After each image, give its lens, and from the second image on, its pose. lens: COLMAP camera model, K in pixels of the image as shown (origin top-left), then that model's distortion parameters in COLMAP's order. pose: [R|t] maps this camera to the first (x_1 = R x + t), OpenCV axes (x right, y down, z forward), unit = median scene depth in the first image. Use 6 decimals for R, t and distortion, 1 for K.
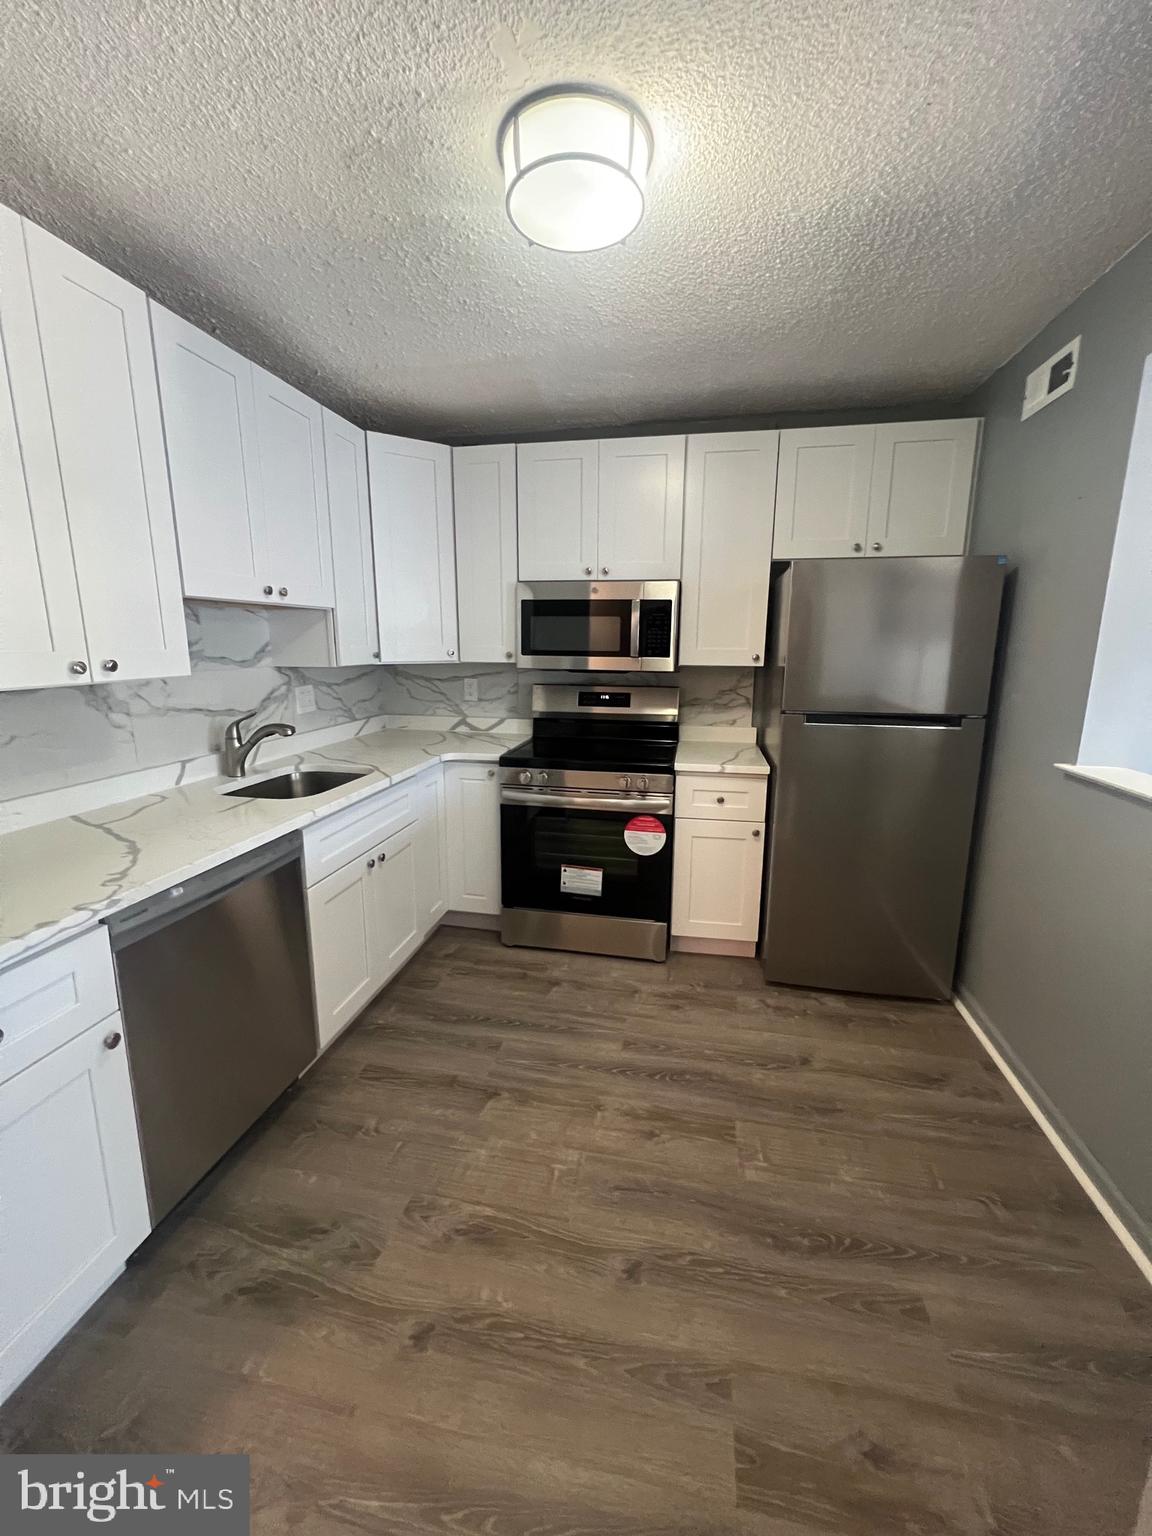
lens RADIAL K [[614.2, 0, 574.0], [0, 614.2, 763.8], [0, 0, 1]] dist [-0.001382, 0.000098]
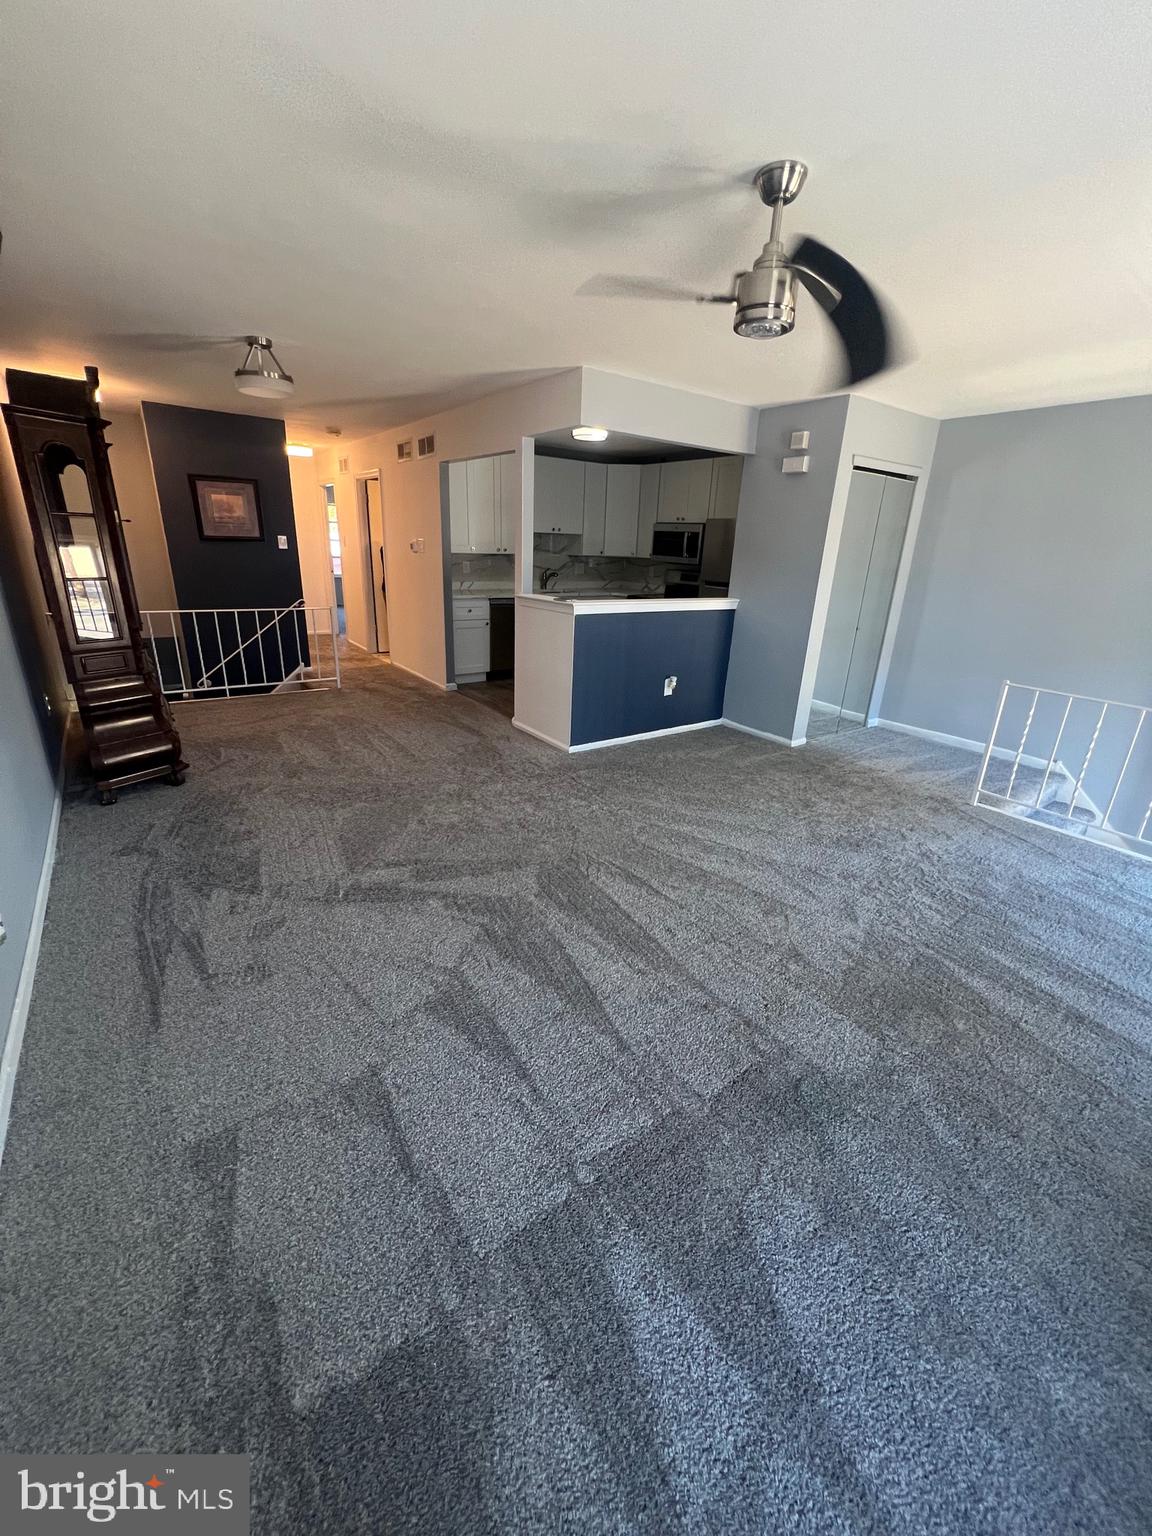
lens RADIAL K [[614.2, 0, 580.3], [0, 614.2, 764.9], [0, 0, 1]] dist [-0.001382, 0.000098]
pose [[0.731734, 0.257682, -0.631003, 2.116785], [-0.168062, 0.965409, 0.199351, 0.270556], [0.660545, -0.039824, 0.749729, -1.503346]]
